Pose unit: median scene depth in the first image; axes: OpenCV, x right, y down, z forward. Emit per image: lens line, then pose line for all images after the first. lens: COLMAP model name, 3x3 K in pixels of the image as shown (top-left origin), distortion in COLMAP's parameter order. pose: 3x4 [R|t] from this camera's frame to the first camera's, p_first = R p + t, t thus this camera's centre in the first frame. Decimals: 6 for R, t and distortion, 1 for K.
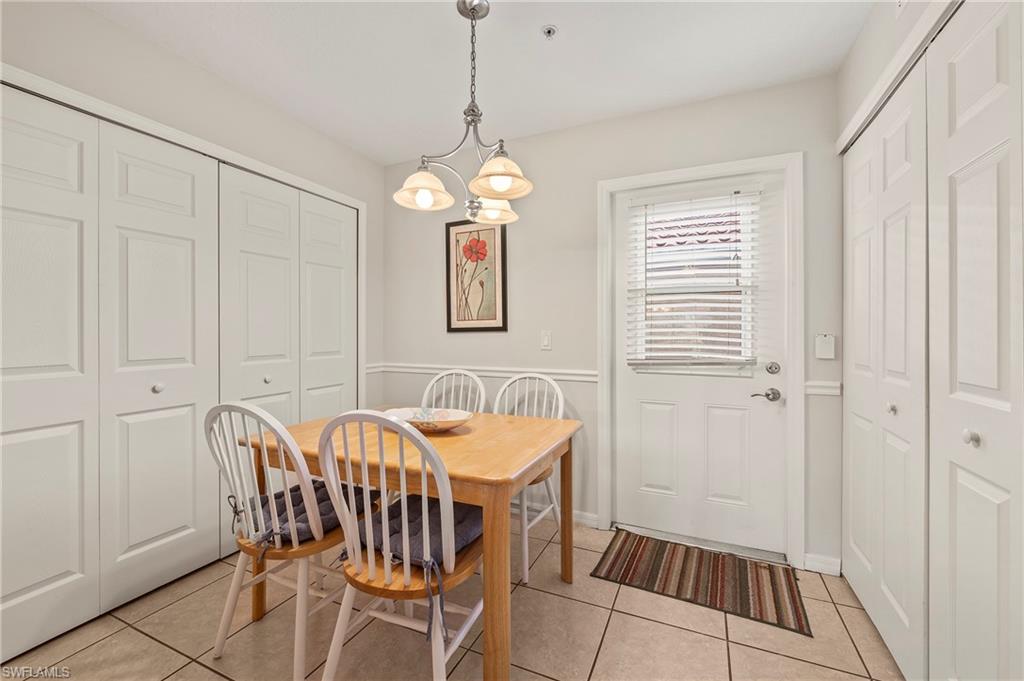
lens RADIAL K [[422.9, 0, 505.3], [0, 422.9, 334.5], [0, 0, 1]] dist [0.003440, -0.000363]
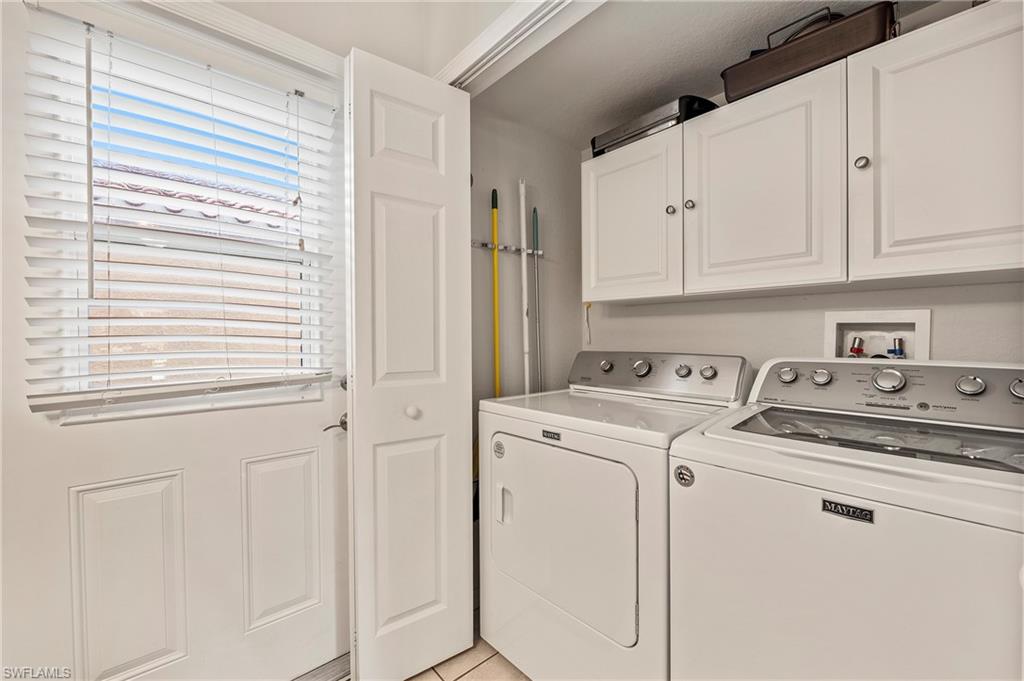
lens RADIAL K [[422.9, 0, 506.3], [0, 422.9, 339.1], [0, 0, 1]] dist [0.003440, -0.000363]
pose [[0.366598, -0.008658, 0.930339, 0.094143], [0.006849, 0.999955, 0.006607, 0.007408], [-0.930354, 0.003949, 0.366641, 0.488249]]
